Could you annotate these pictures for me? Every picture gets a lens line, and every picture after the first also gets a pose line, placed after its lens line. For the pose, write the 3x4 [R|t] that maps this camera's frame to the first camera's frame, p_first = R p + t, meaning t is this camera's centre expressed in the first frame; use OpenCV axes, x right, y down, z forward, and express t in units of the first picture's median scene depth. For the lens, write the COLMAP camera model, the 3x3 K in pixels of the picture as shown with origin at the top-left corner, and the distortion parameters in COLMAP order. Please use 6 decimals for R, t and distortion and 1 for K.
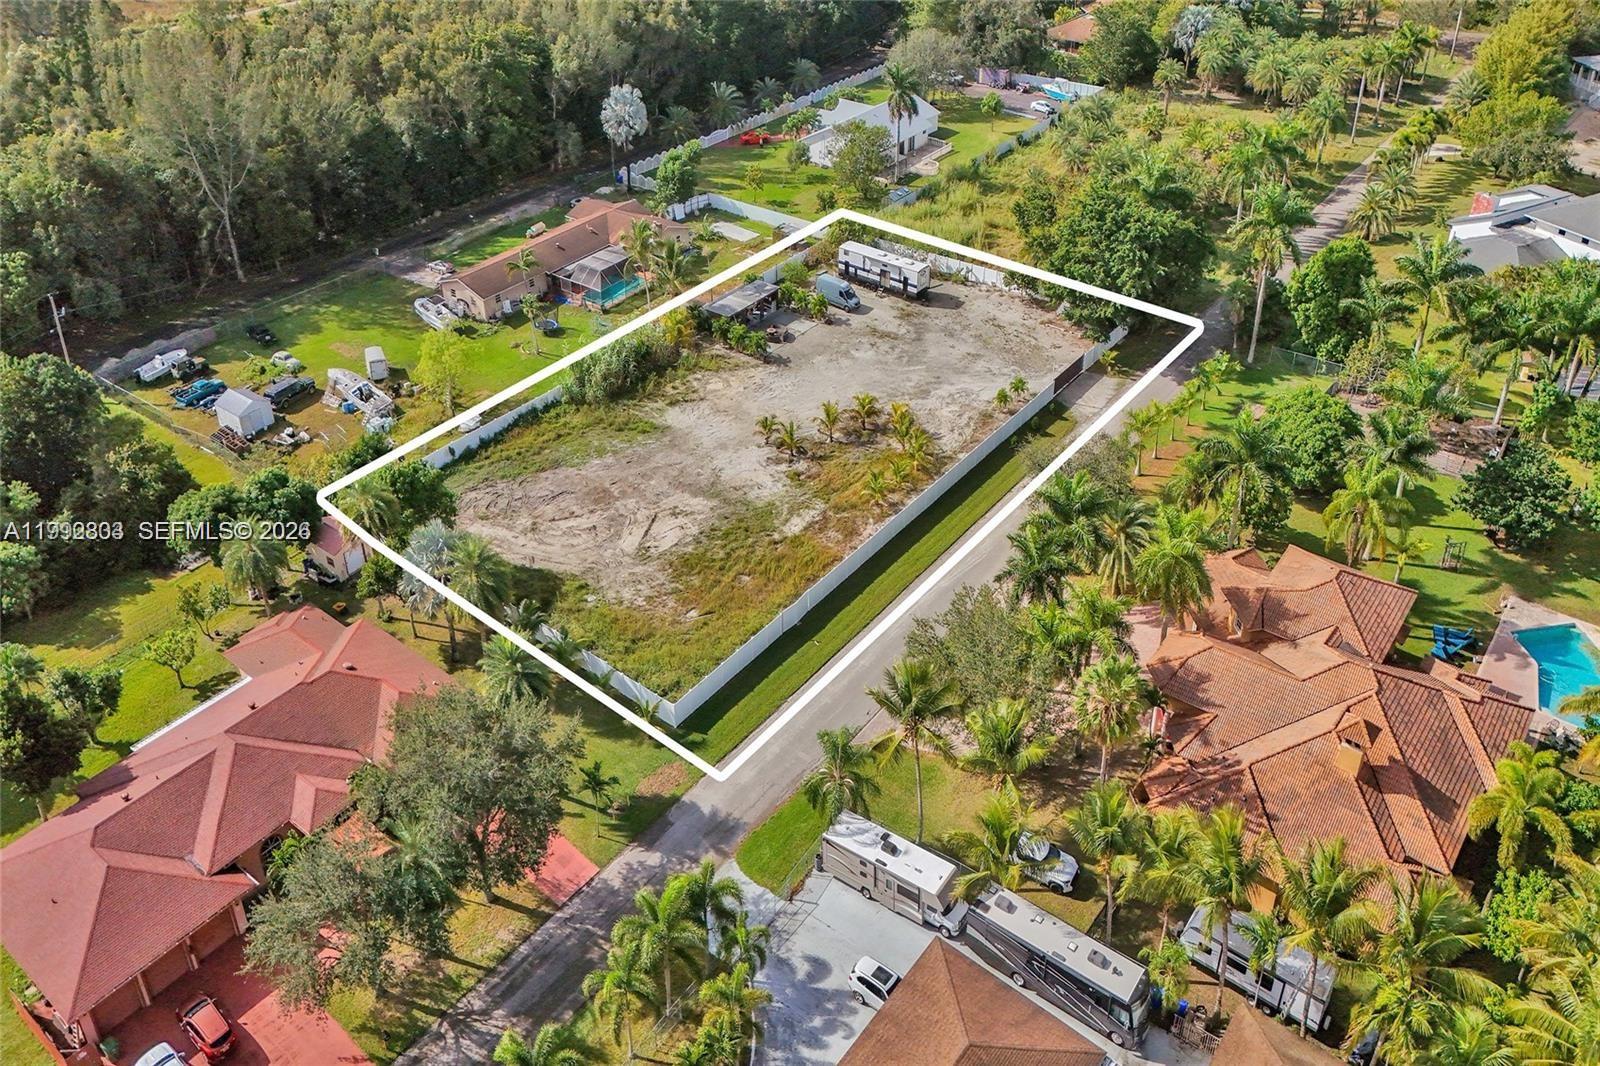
lens RADIAL K [[1152.9, 0, 795.5], [0, 1152.9, 478.0], [0, 0, 1]] dist [0.074009, -0.051022]
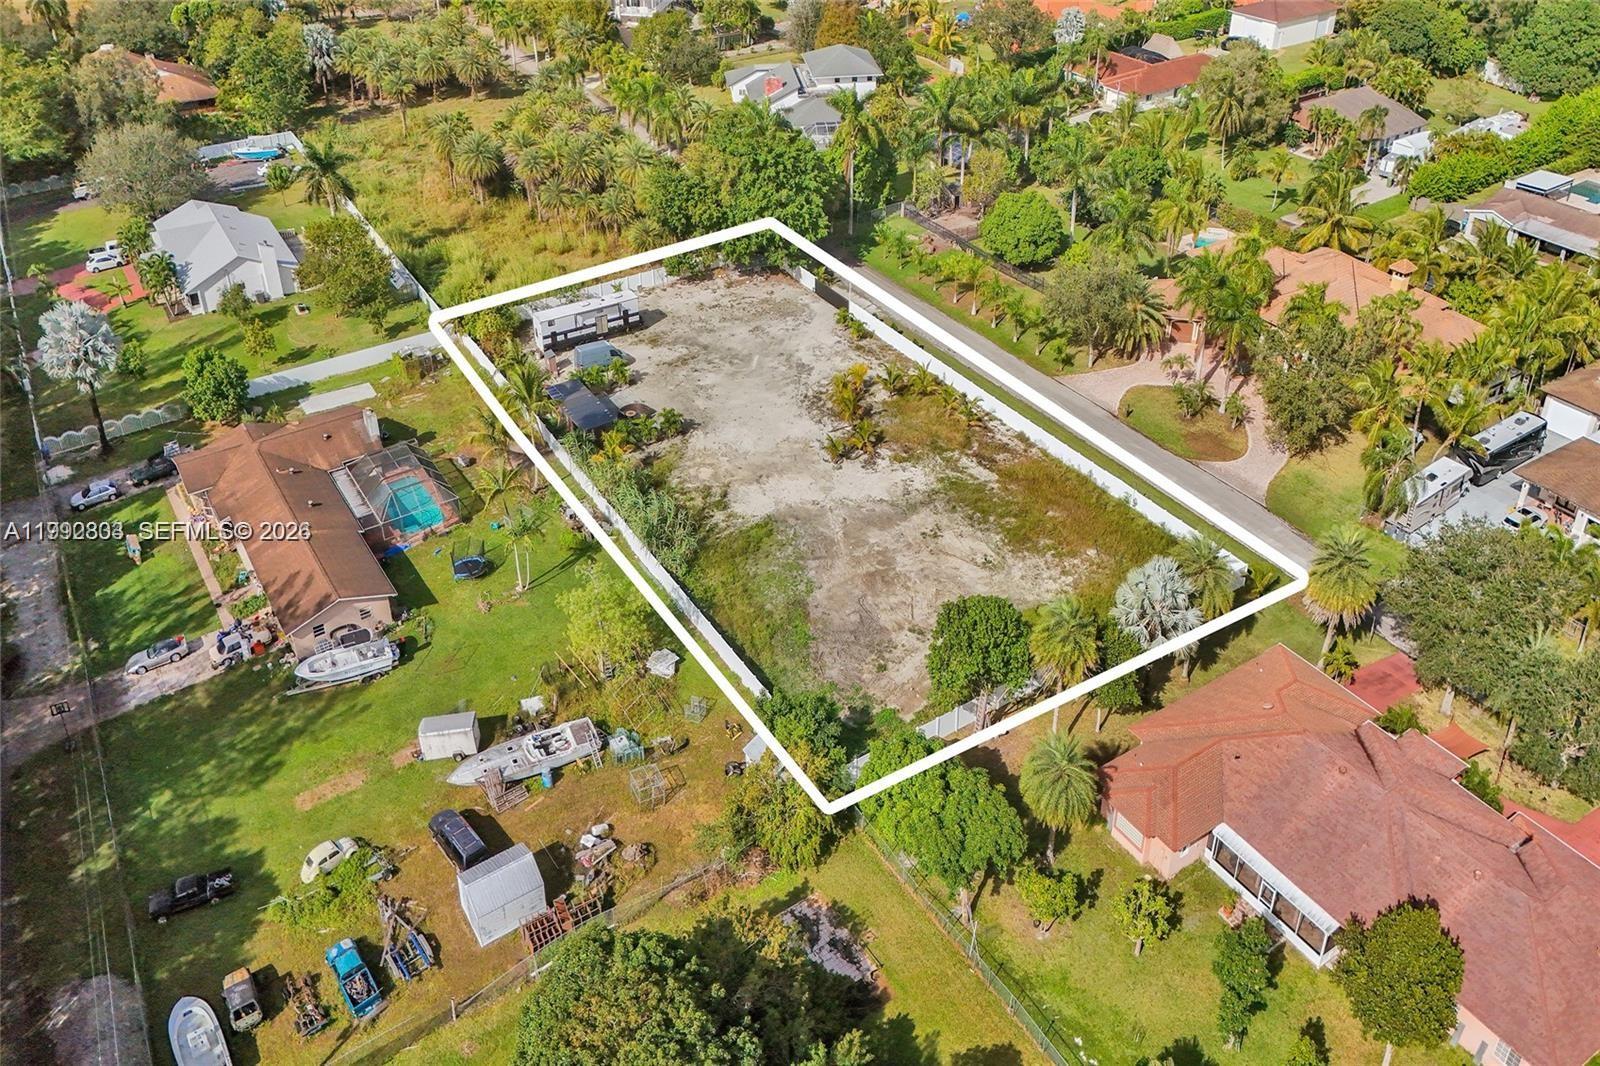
lens RADIAL K [[1133.3, 0, 811.9], [0, 1133.3, 501.1], [0, 0, 1]] dist [0.088411, -0.080892]
pose [[0.328788, -0.554115, 0.764758, -0.674390], [0.544016, 0.773055, 0.326241, -0.283345], [-0.771975, 0.308776, 0.555619, 0.431400]]
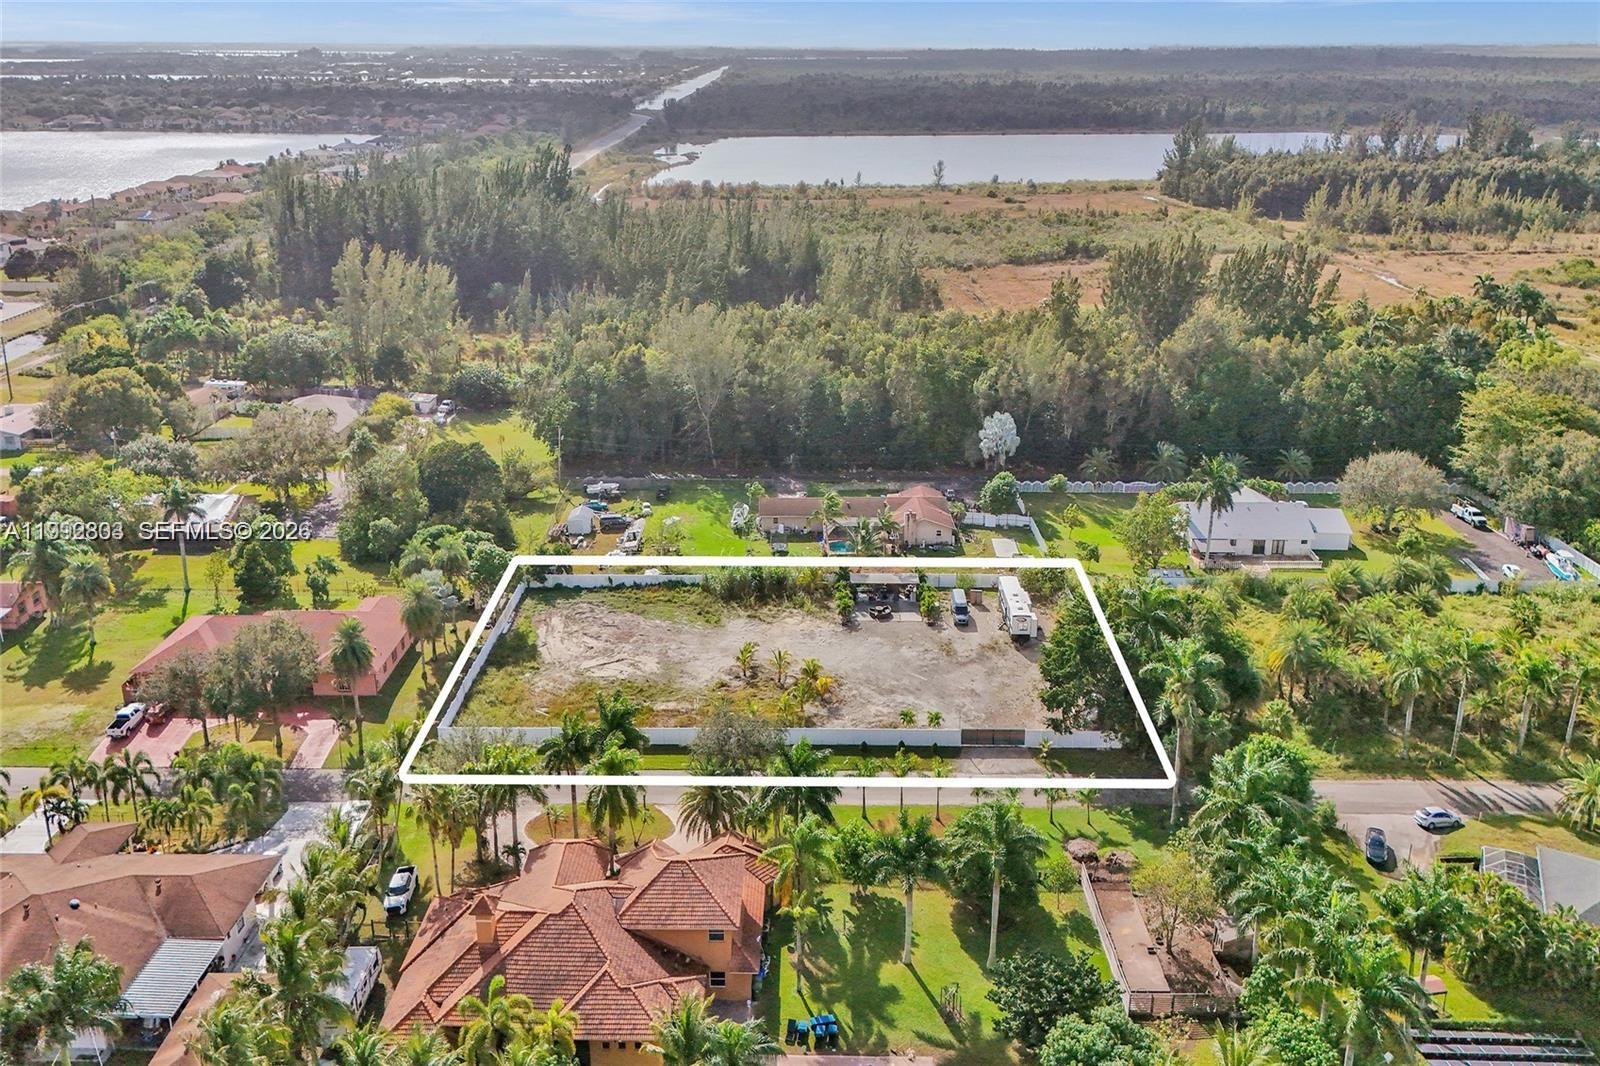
lens RADIAL K [[1168.5, 0, 808.1], [0, 1168.5, 581.8], [0, 0, 1]] dist [0.097659, -0.091922]
pose [[0.602545, 0.338908, -0.722551, 0.793582], [-0.458758, 0.887914, 0.033906, -0.158698], [0.653055, 0.311046, 0.690485, 0.111110]]
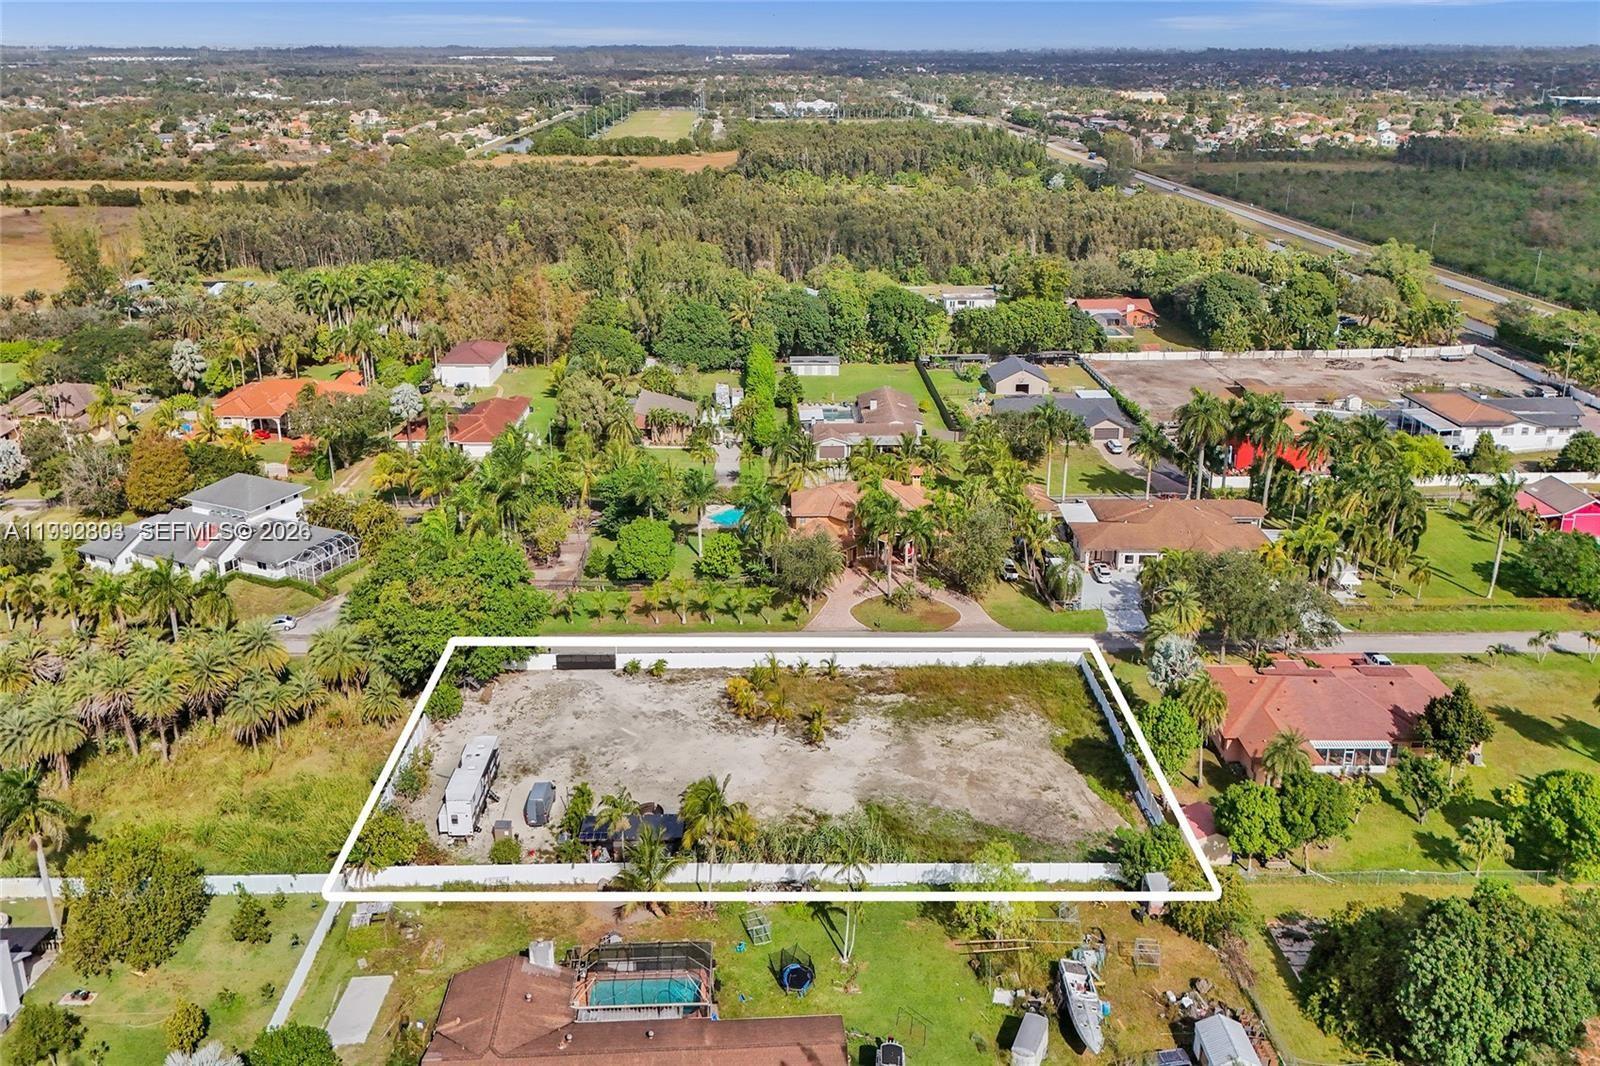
lens RADIAL K [[1152.2, 0, 805.0], [0, 1152.2, 583.1], [0, 0, 1]] dist [0.108737, -0.112758]
pose [[-0.628291, -0.321891, 0.708263, -0.651073], [0.452057, 0.589874, 0.669099, -0.755632], [-0.633163, 0.740564, -0.225100, 0.989677]]
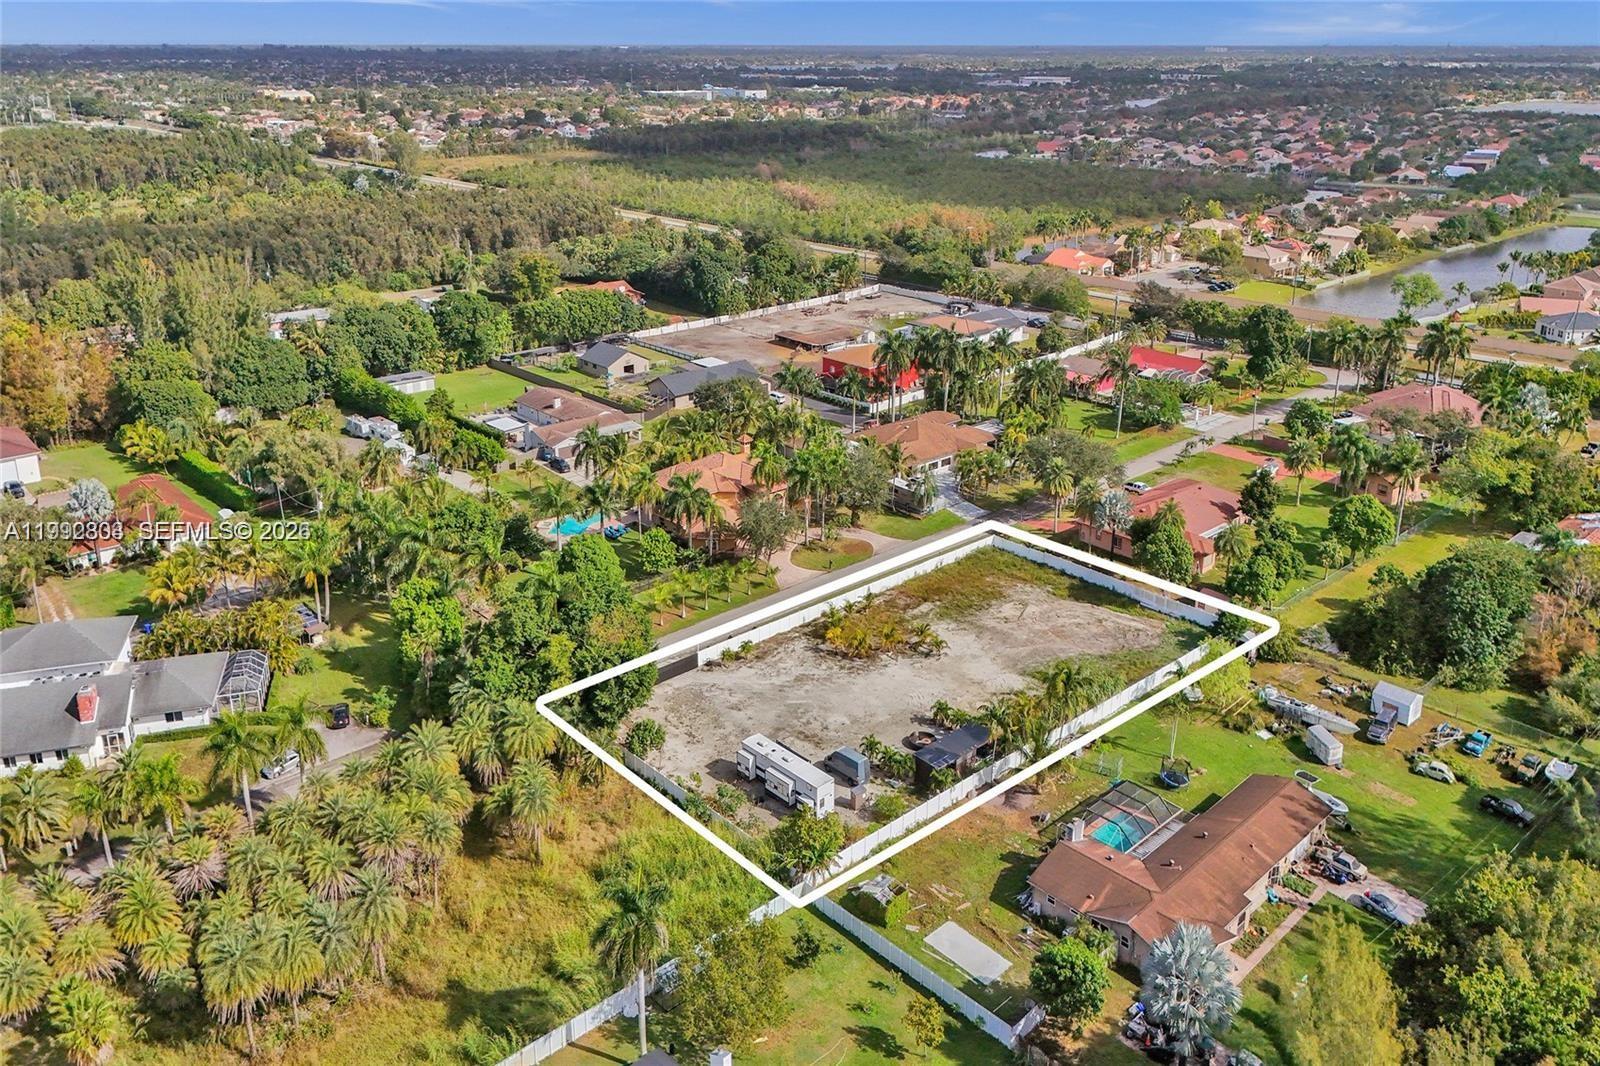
lens RADIAL K [[1168.5, 0, 808.1], [0, 1168.5, 581.8], [0, 0, 1]] dist [0.097659, -0.091922]
pose [[-0.985697, -0.063759, 0.156003, -0.067225], [0.103000, 0.504760, 0.857093, -1.035432], [-0.133391, 0.860902, -0.490974, 1.374174]]
